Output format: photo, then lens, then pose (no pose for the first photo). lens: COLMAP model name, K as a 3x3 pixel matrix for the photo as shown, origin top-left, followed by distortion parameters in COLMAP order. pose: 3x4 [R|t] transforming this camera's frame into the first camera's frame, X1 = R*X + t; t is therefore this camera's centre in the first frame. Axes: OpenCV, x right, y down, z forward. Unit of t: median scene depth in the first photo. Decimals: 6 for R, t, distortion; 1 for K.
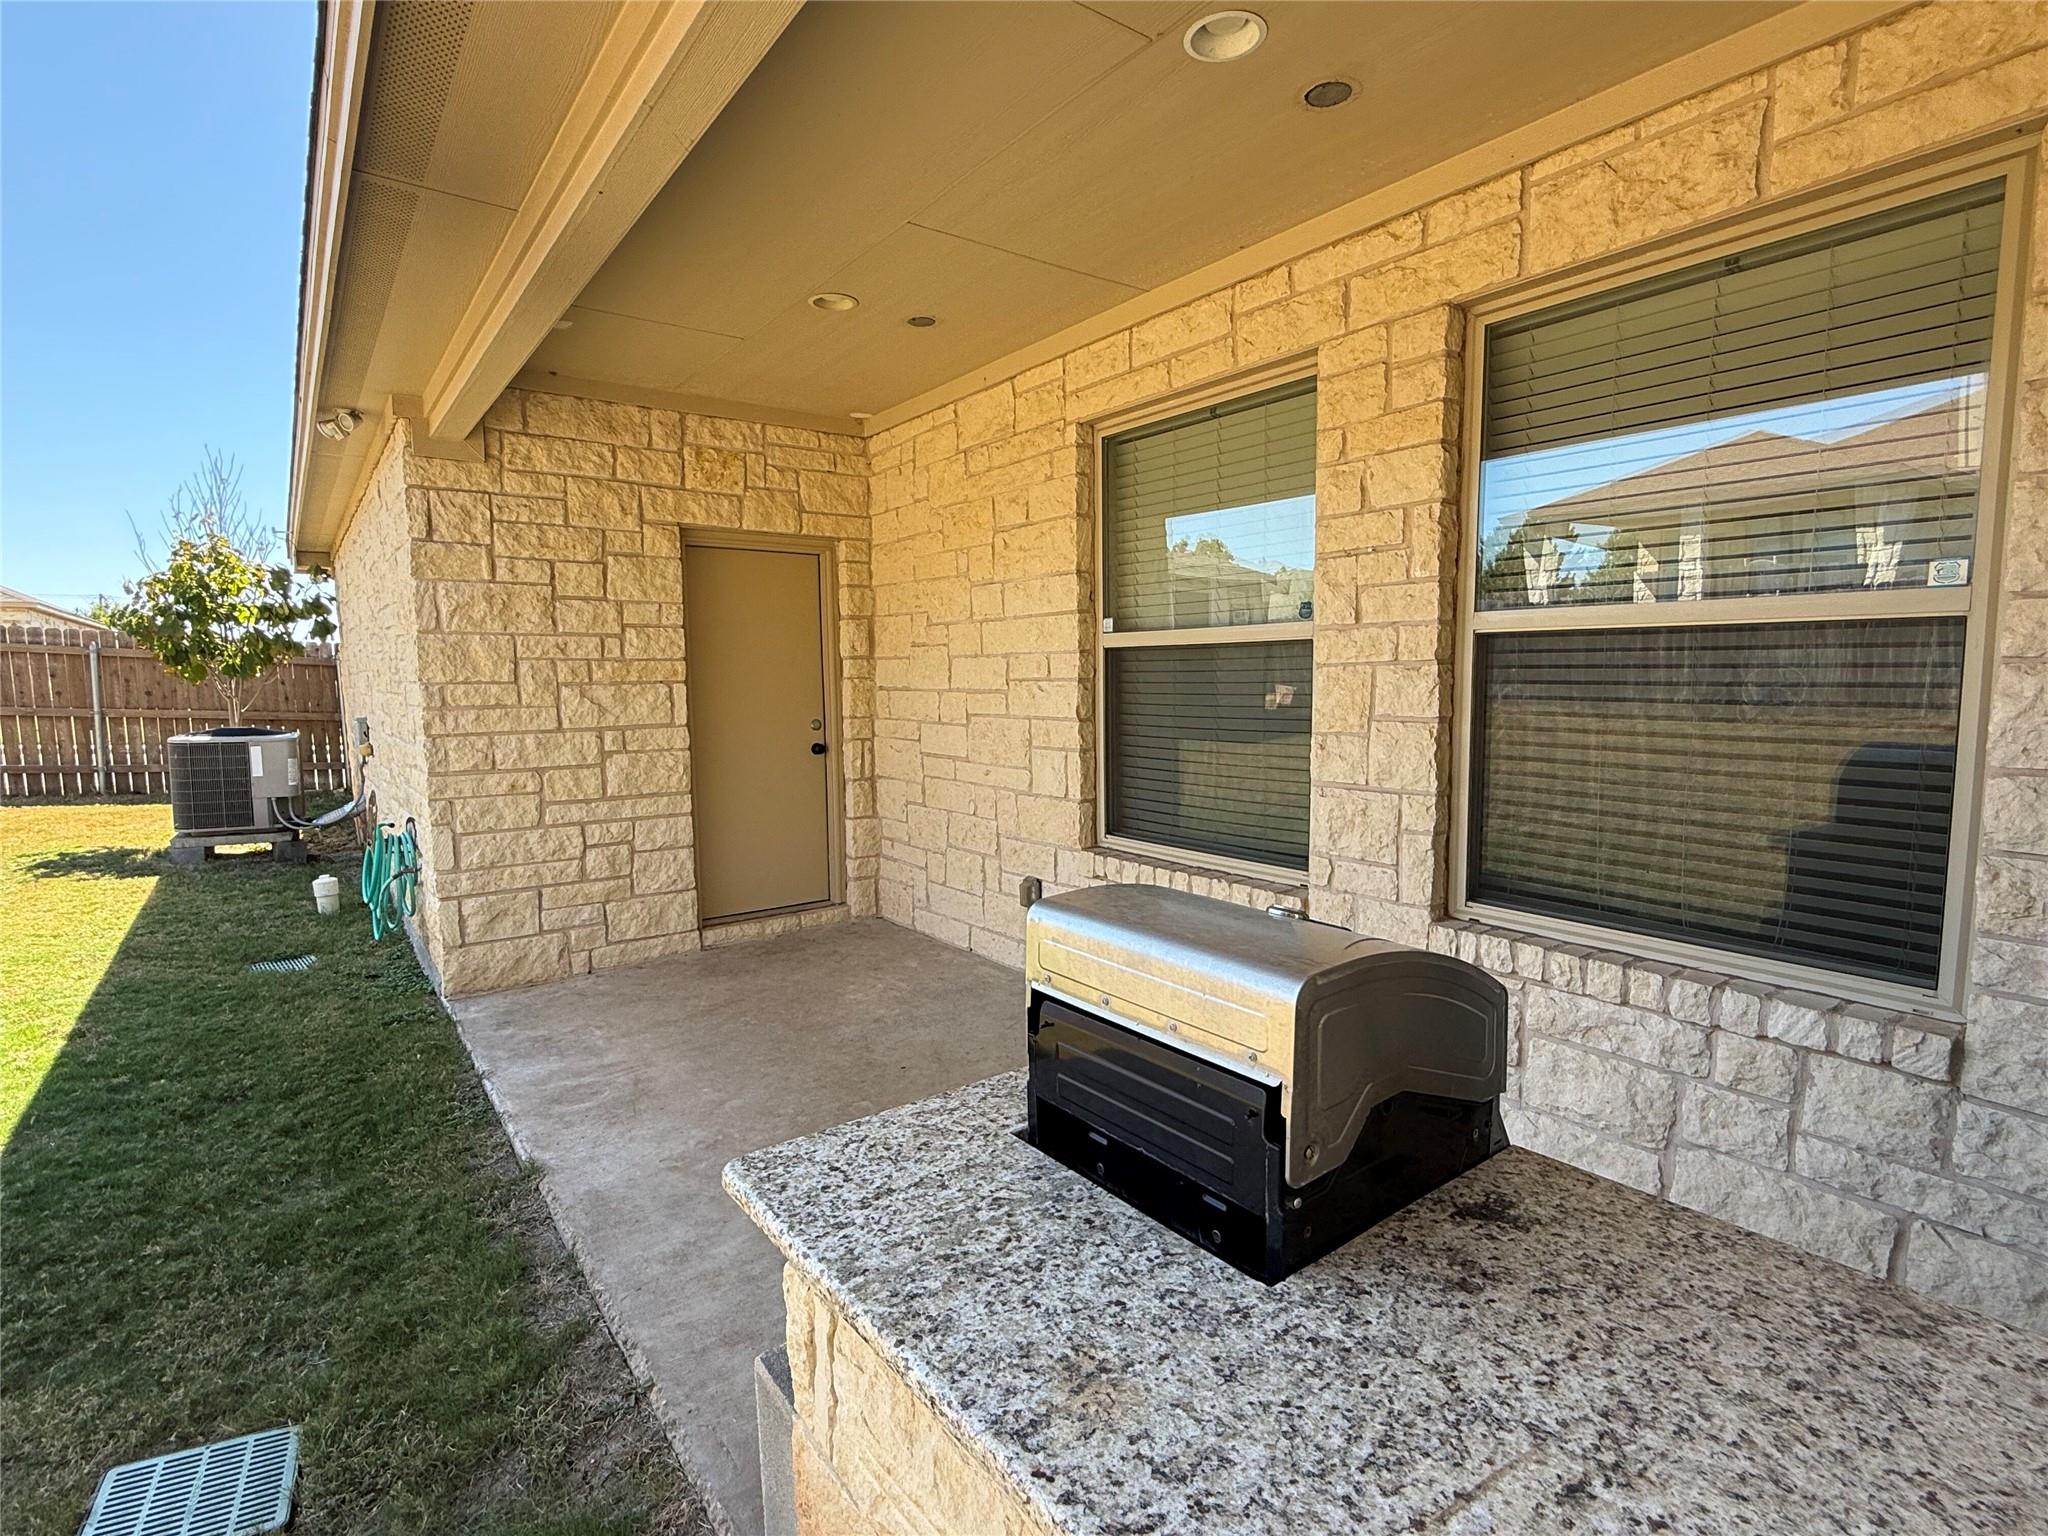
lens RADIAL K [[998.3, 0, 1024.0], [0, 998.3, 768.0], [0, 0, 1]] dist [-0.001621, -0.000967]
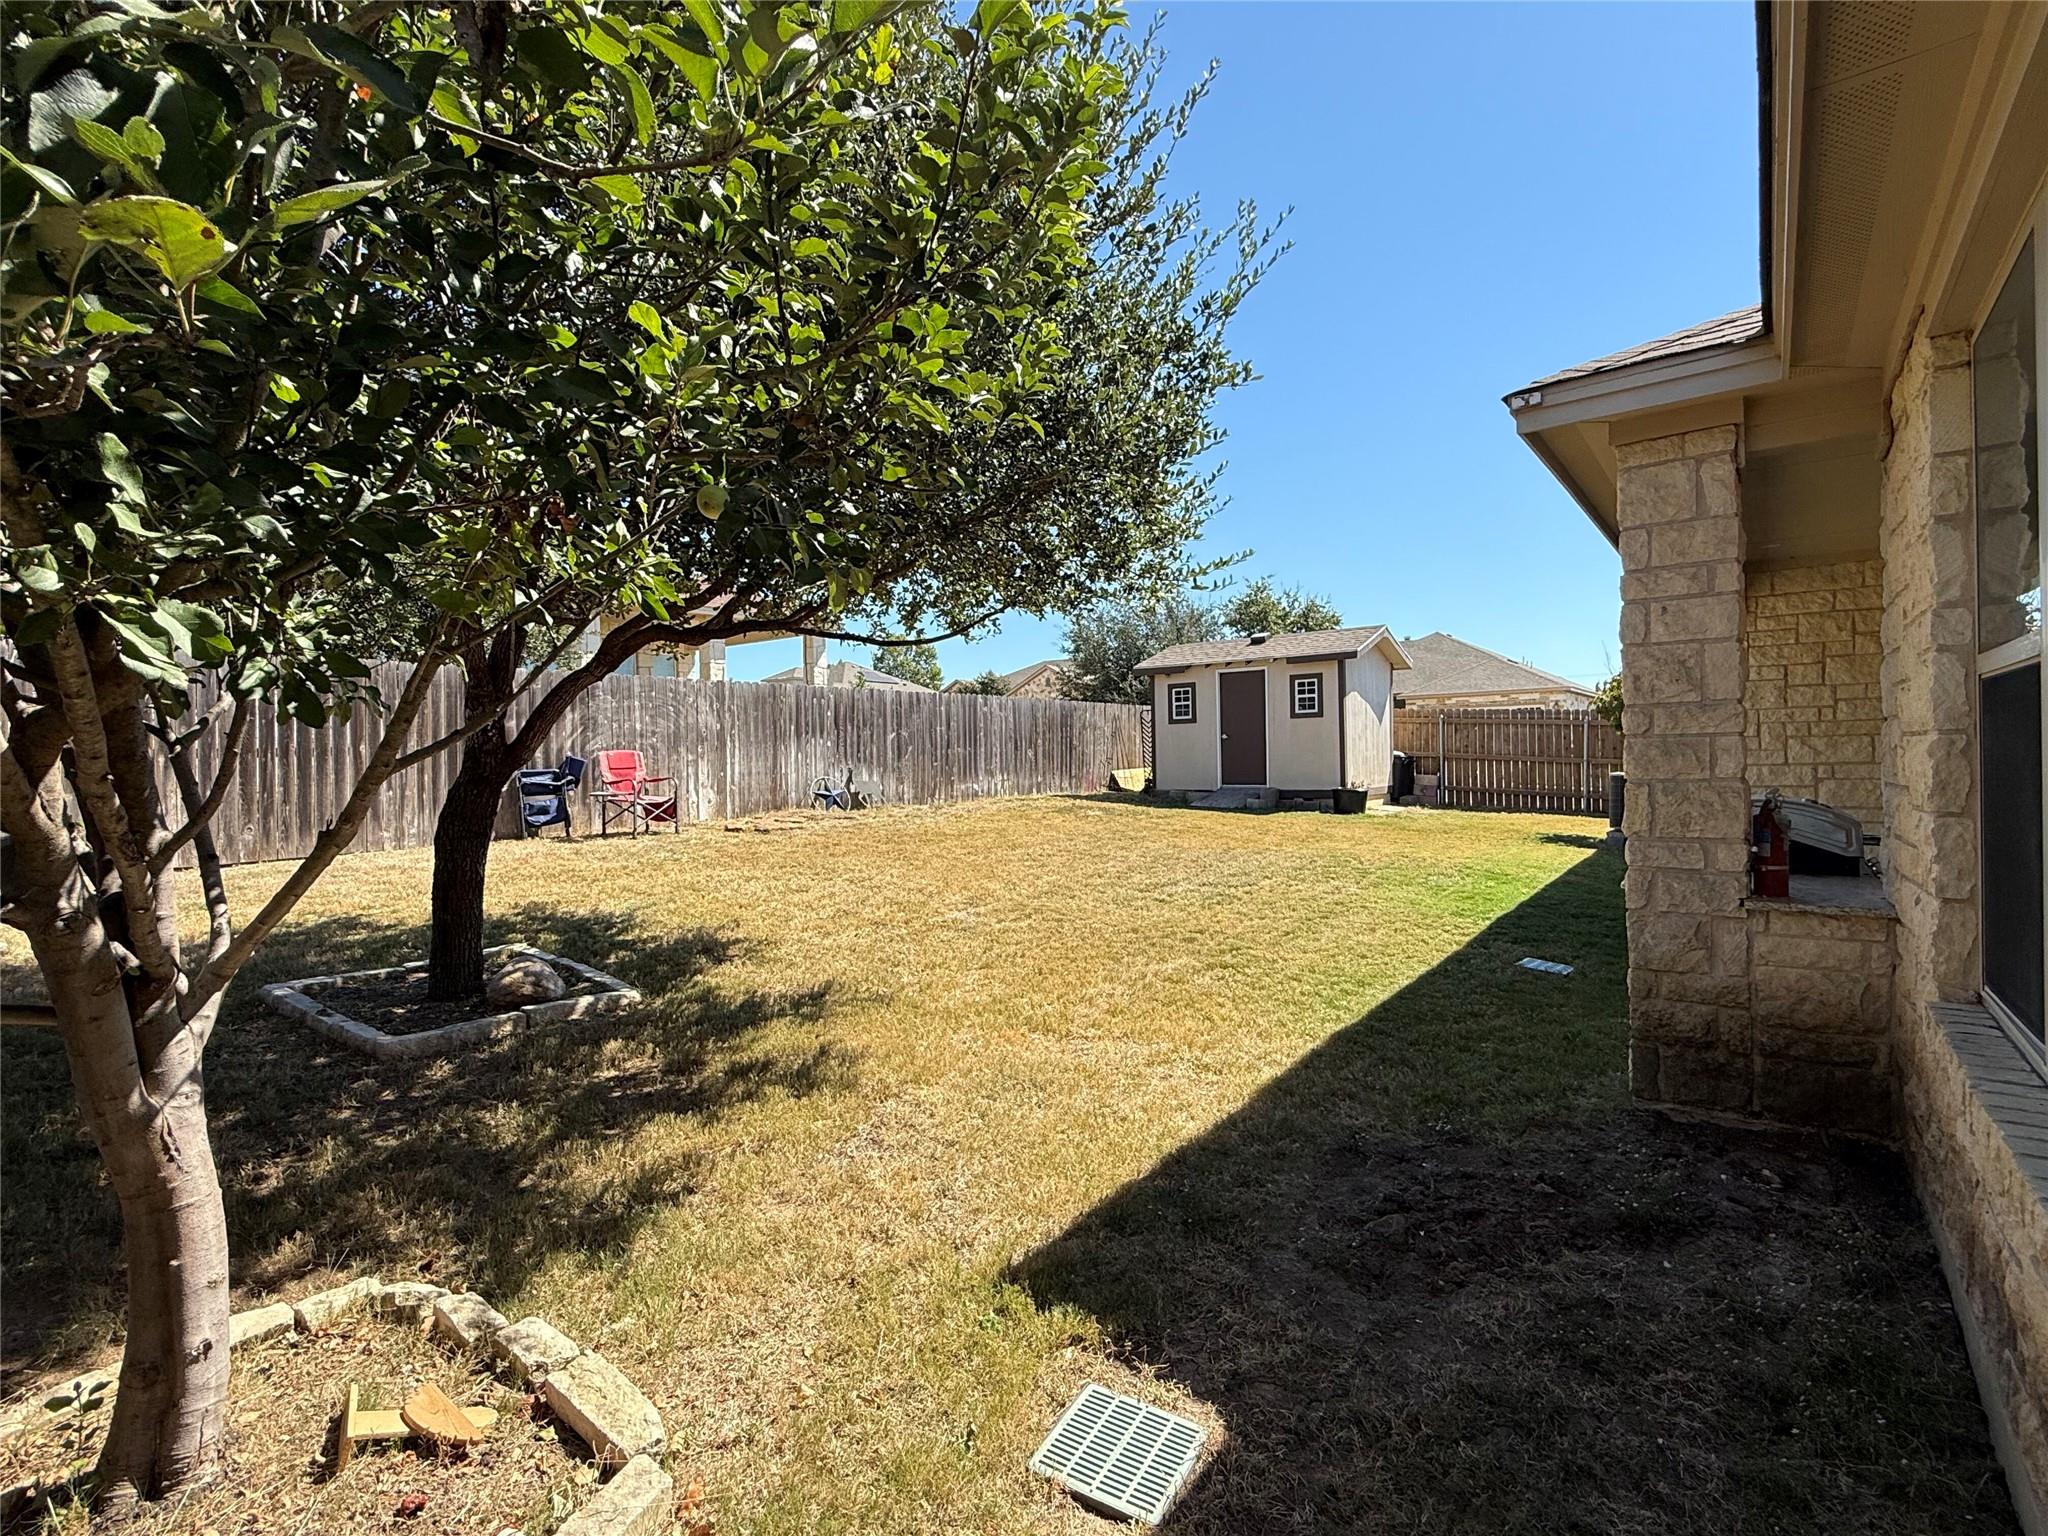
lens RADIAL K [[998.3, 0, 1024.0], [0, 998.3, 768.0], [0, 0, 1]] dist [-0.001621, -0.000967]
pose [[0.285114, 0.015331, -0.958371, 0.814438], [-0.072631, 0.997343, -0.005653, 0.074710], [0.955738, 0.071219, 0.285470, -0.742229]]
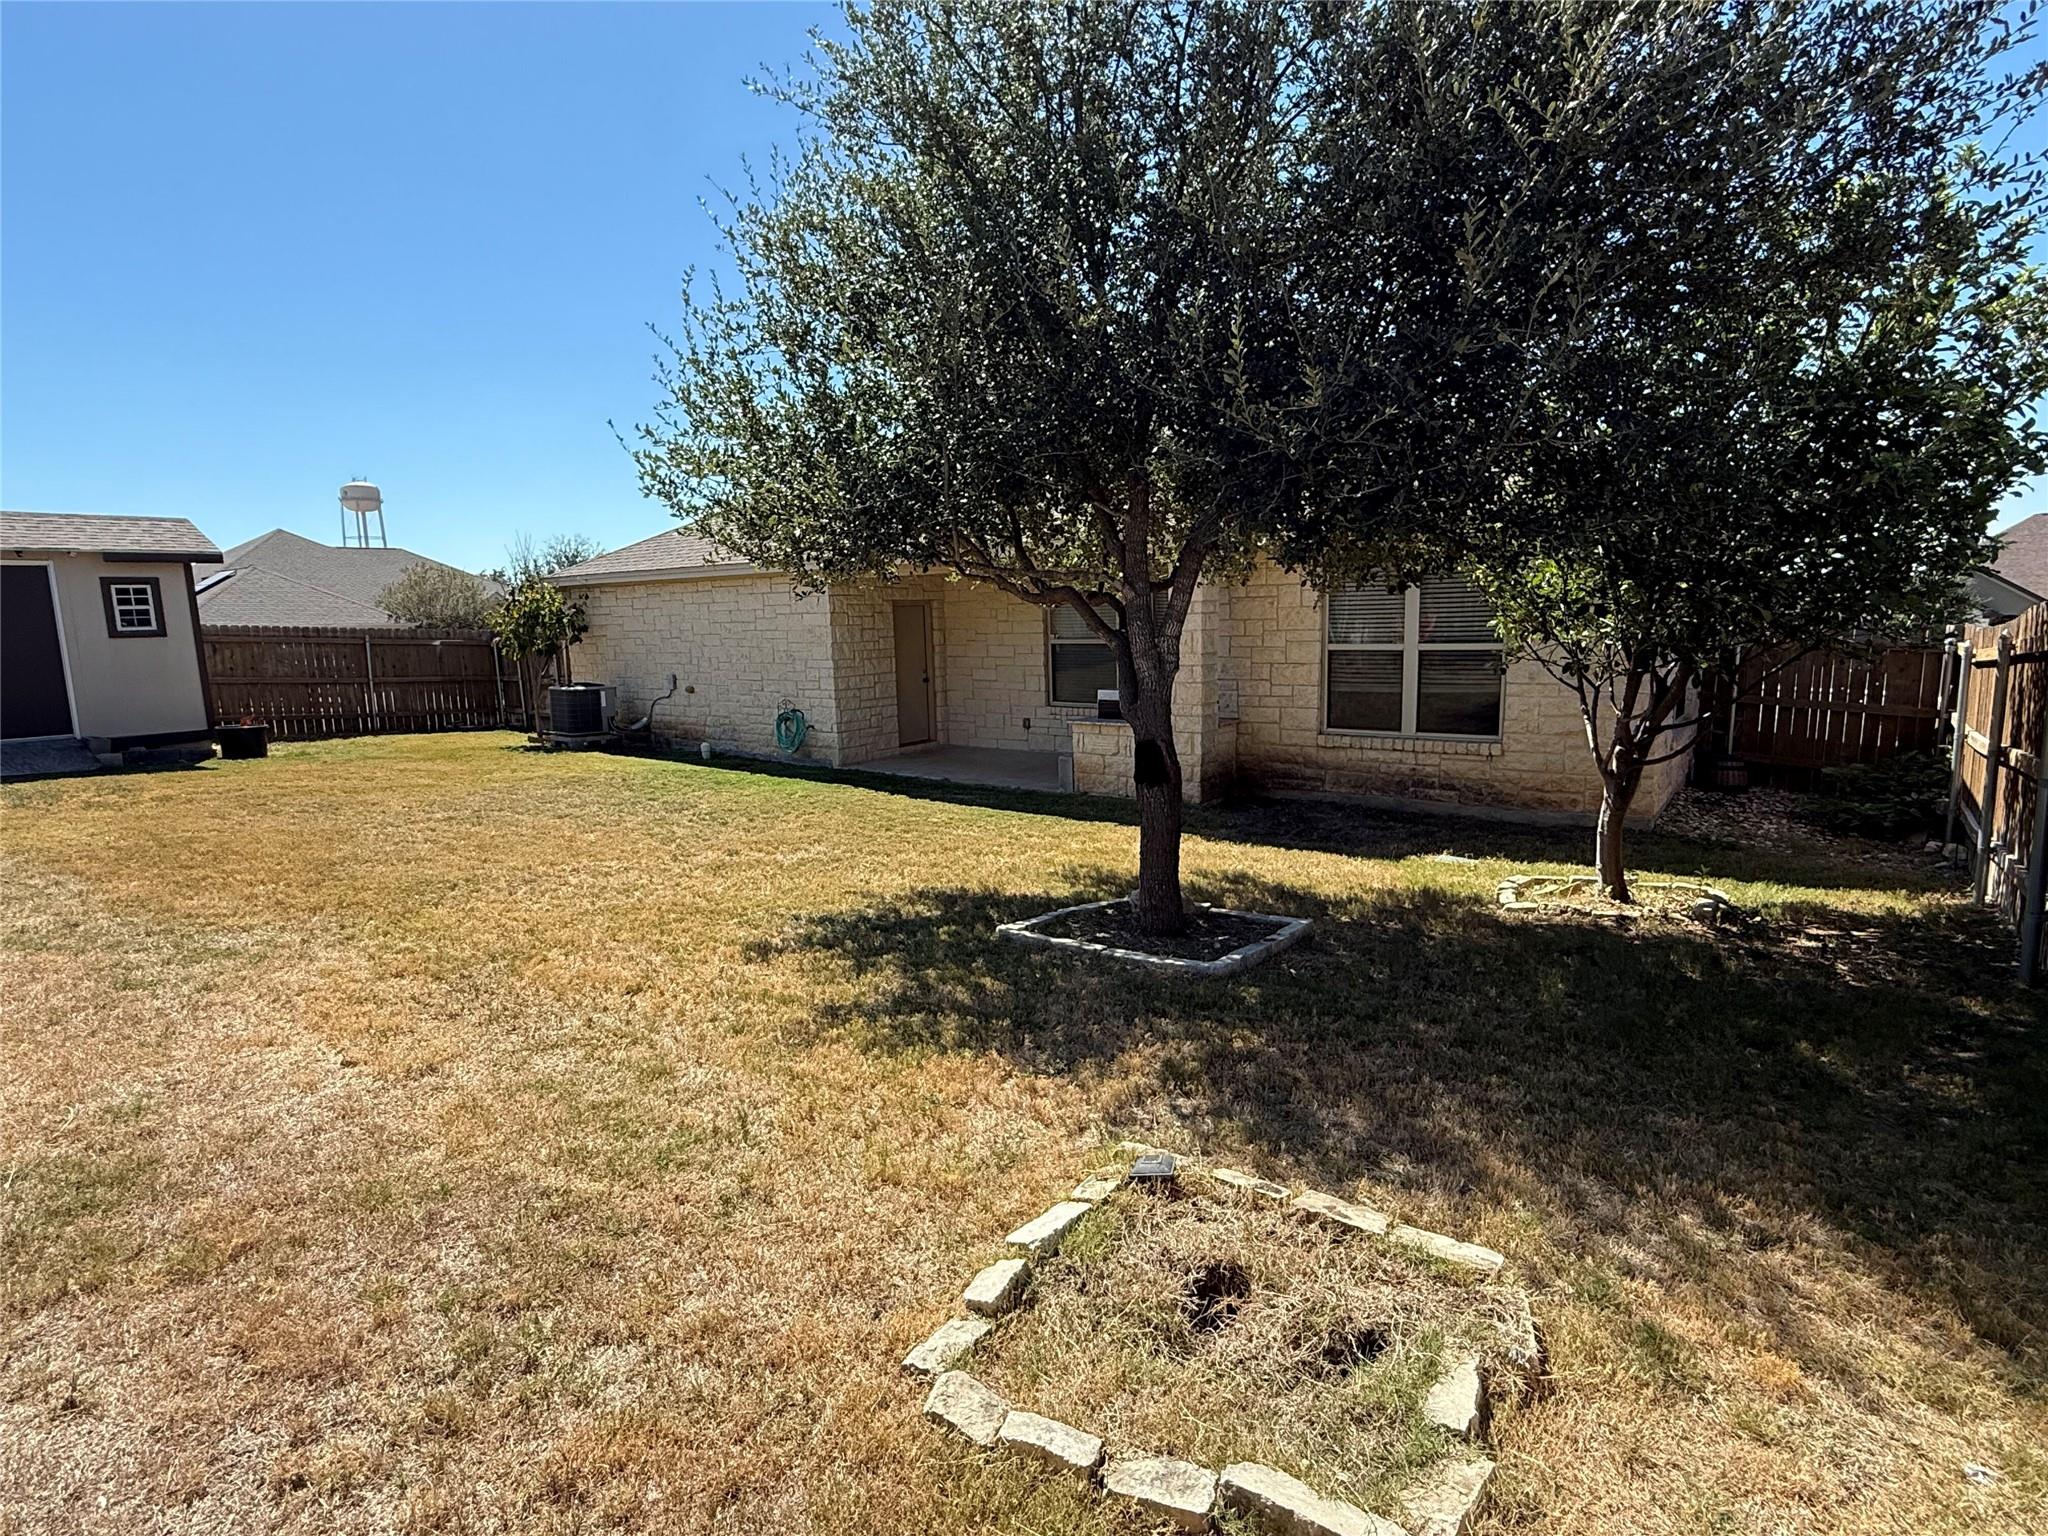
lens RADIAL K [[1076.6, 0, 1024.0], [0, 1076.6, 768.0], [0, 0, 1]] dist [-0.001677, -0.000228]
pose [[0.961228, -0.051107, 0.270977, -0.917864], [0.039514, 0.998062, 0.048070, 0.104805], [-0.272908, -0.035498, 0.961385, -2.223336]]
